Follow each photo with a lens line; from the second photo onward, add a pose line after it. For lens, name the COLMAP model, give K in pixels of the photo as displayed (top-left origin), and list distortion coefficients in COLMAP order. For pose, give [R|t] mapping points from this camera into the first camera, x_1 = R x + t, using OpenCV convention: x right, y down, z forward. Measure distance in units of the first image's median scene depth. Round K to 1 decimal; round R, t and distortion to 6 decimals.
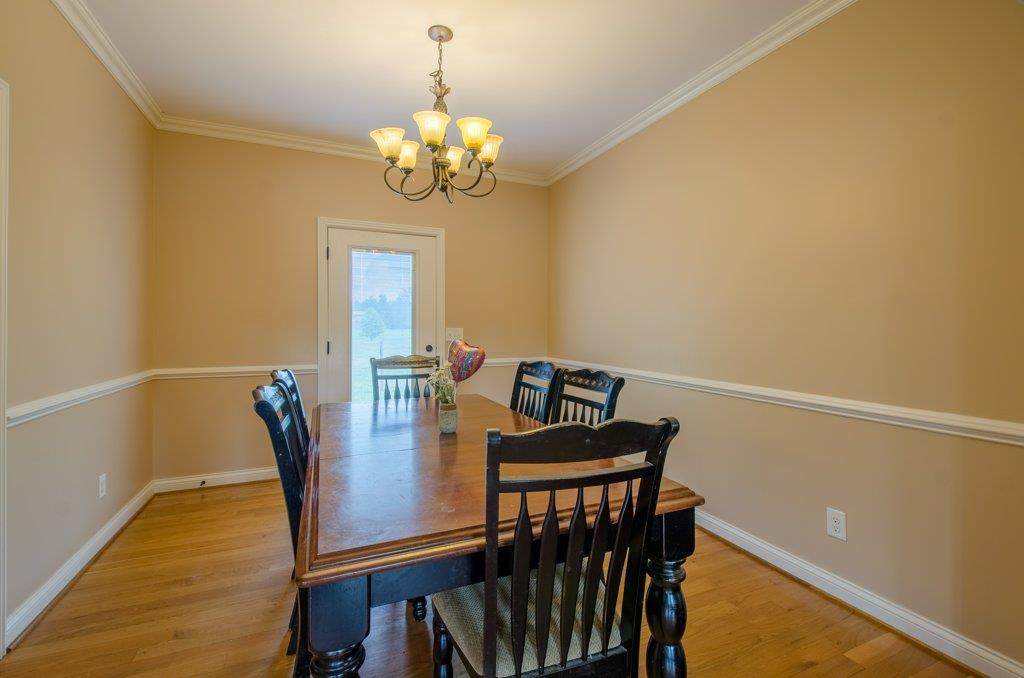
lens RADIAL K [[453.5, 0, 514.9], [0, 453.5, 344.1], [0, 0, 1]] dist [0.002969, 0.000209]
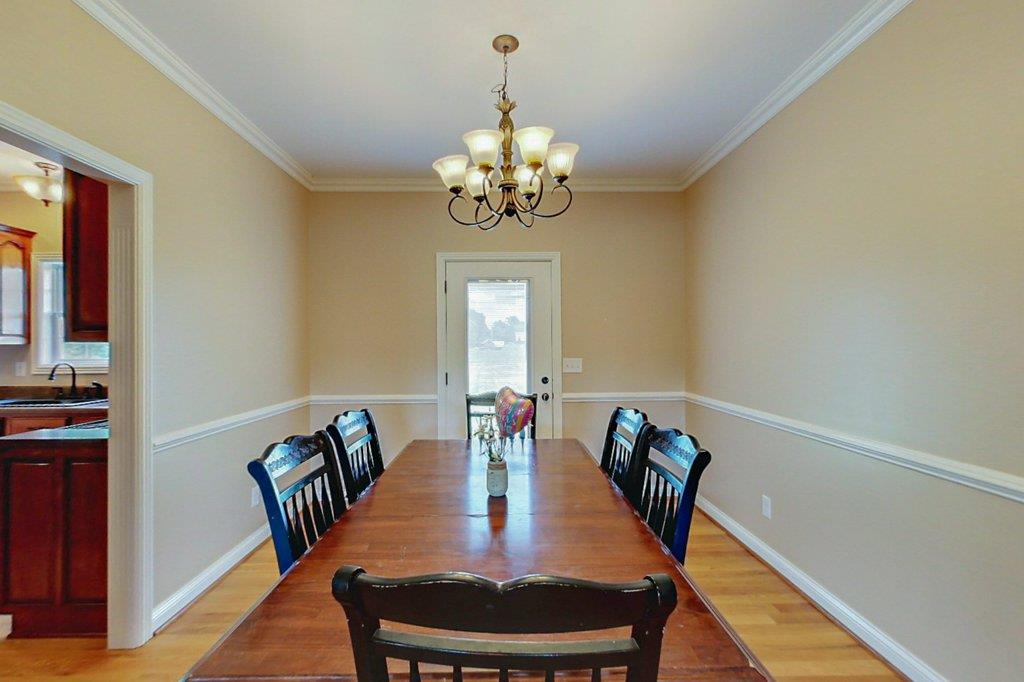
lens RADIAL K [[451.6, 0, 508.4], [0, 451.6, 347.9], [0, 0, 1]] dist [-0.003089, -0.000600]
pose [[0.918560, -0.005667, -0.395242, 0.185187], [-0.005489, 0.999618, -0.027088, -0.053076], [0.395244, 0.027051, 0.918178, 0.188346]]
